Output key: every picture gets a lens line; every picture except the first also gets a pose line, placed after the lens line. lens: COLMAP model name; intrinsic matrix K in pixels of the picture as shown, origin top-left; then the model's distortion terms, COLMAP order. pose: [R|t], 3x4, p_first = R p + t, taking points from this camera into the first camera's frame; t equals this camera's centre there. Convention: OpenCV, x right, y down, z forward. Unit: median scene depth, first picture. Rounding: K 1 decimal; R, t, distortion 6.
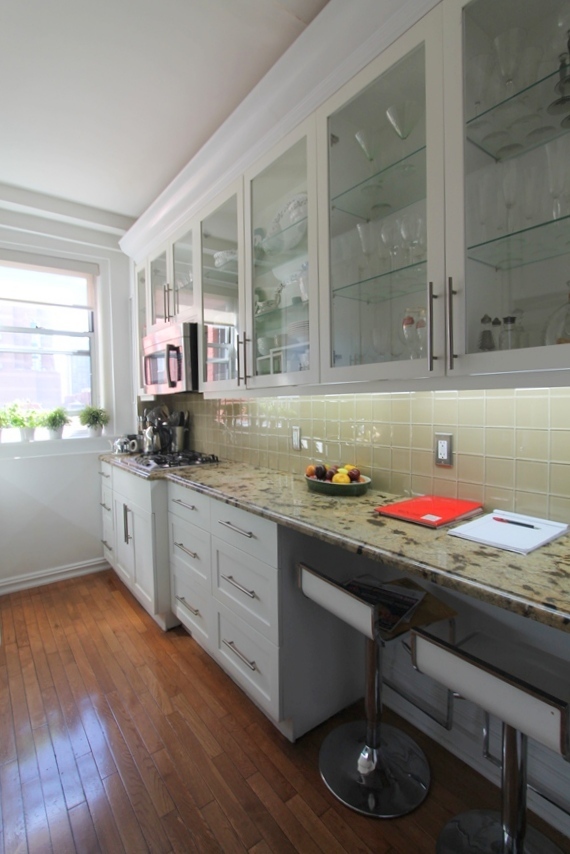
lens RADIAL K [[406.5, 0, 288.2], [0, 406.5, 418.3], [0, 0, 1]] dist [-0.024902, 0.009386]
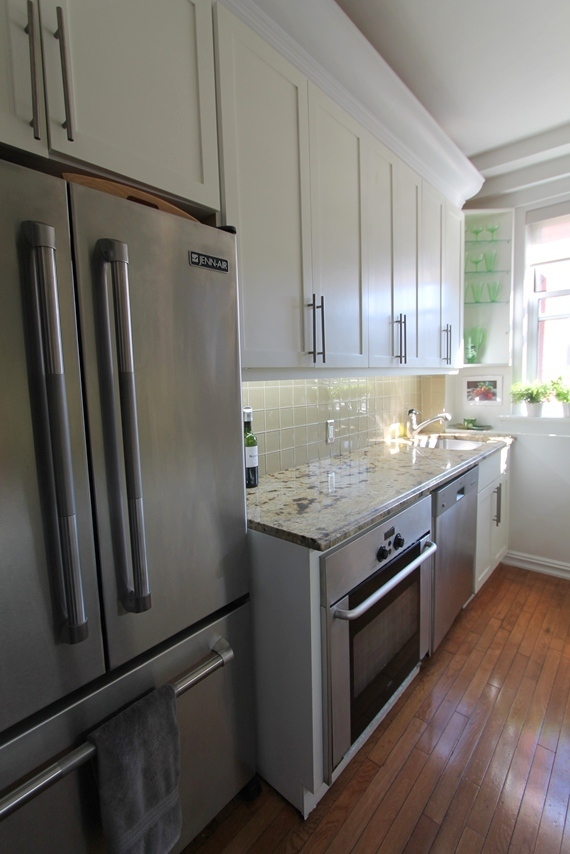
lens RADIAL K [[406.5, 0, 288.2], [0, 406.5, 418.3], [0, 0, 1]] dist [-0.024902, 0.009386]
pose [[0.208298, 0.108878, -0.971987, 0.131967], [-0.014133, 0.994016, 0.108317, -0.043525], [0.977963, -0.008825, 0.208590, 0.289347]]
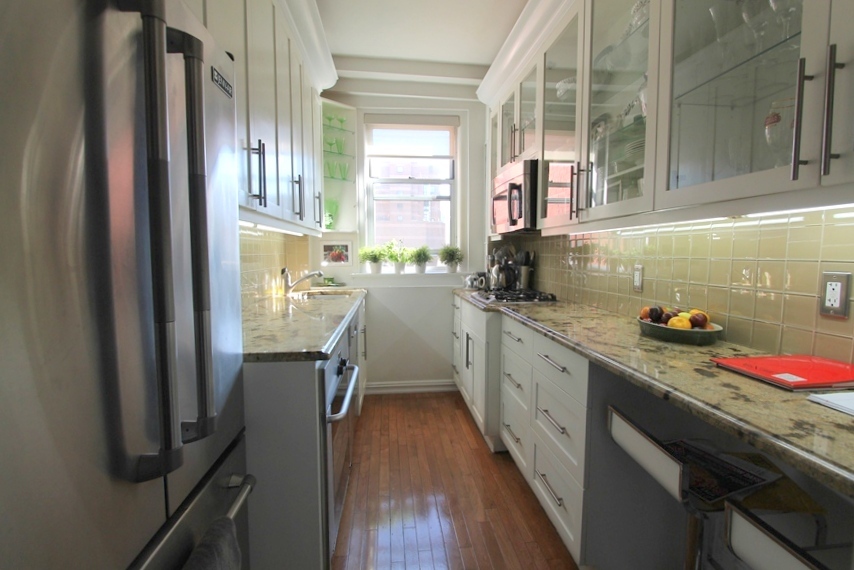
lens RADIAL K [[406.5, 0, 433.4], [0, 406.5, 284.5], [0, 0, 1]] dist [-0.024902, 0.009386]
pose [[0.858710, 0.054489, -0.509557, 0.090505], [-0.031676, 0.998073, 0.053348, 0.030822], [0.511482, -0.029669, 0.858781, 0.008322]]
